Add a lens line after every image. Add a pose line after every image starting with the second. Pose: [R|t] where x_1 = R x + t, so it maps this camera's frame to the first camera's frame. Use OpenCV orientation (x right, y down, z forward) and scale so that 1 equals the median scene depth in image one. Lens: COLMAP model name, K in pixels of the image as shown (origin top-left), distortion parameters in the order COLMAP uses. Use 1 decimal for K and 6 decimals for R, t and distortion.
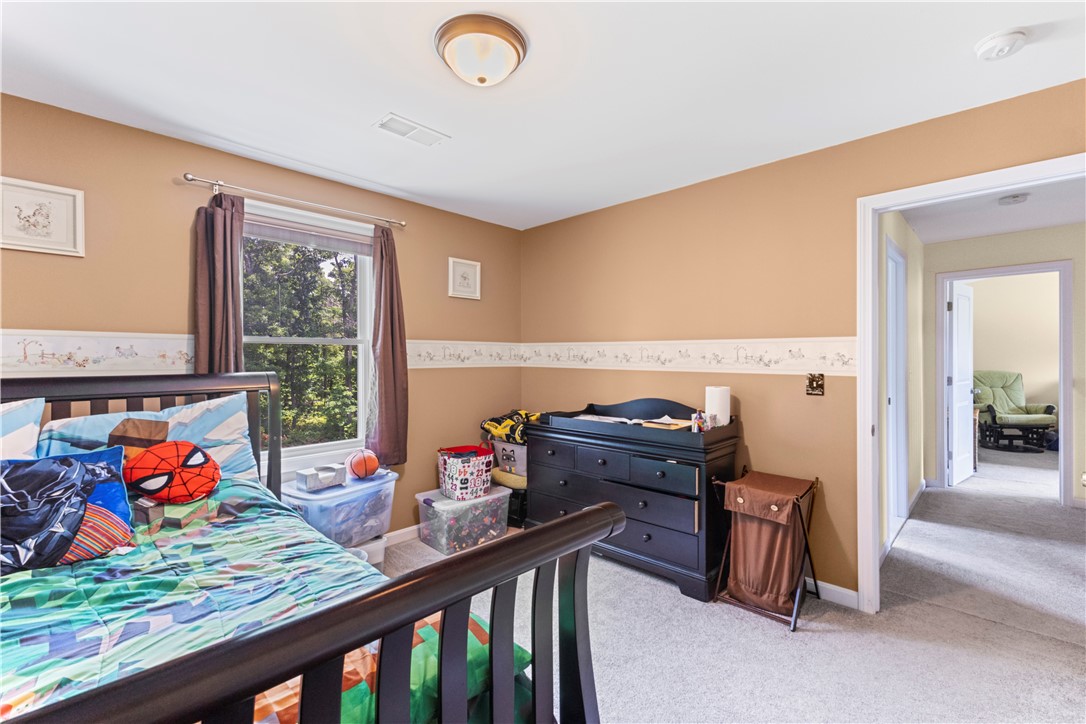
lens RADIAL K [[476.4, 0, 545.9], [0, 476.4, 360.1], [0, 0, 1]] dist [0.009916, -0.002712]
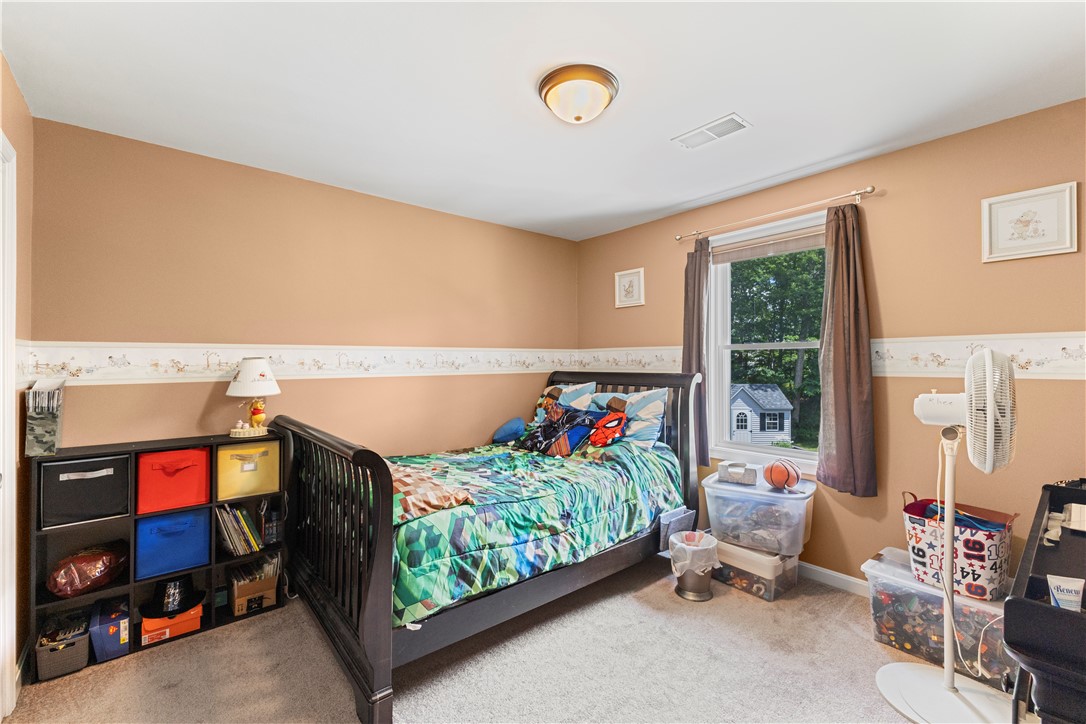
lens RADIAL K [[476.4, 0, 547.3], [0, 476.4, 360.1], [0, 0, 1]] dist [0.009916, -0.002712]
pose [[-0.121778, -0.003123, -0.992552, 0.892140], [-0.003196, 0.999991, -0.002755, -0.007074], [0.992552, 0.002837, -0.121786, 0.950752]]
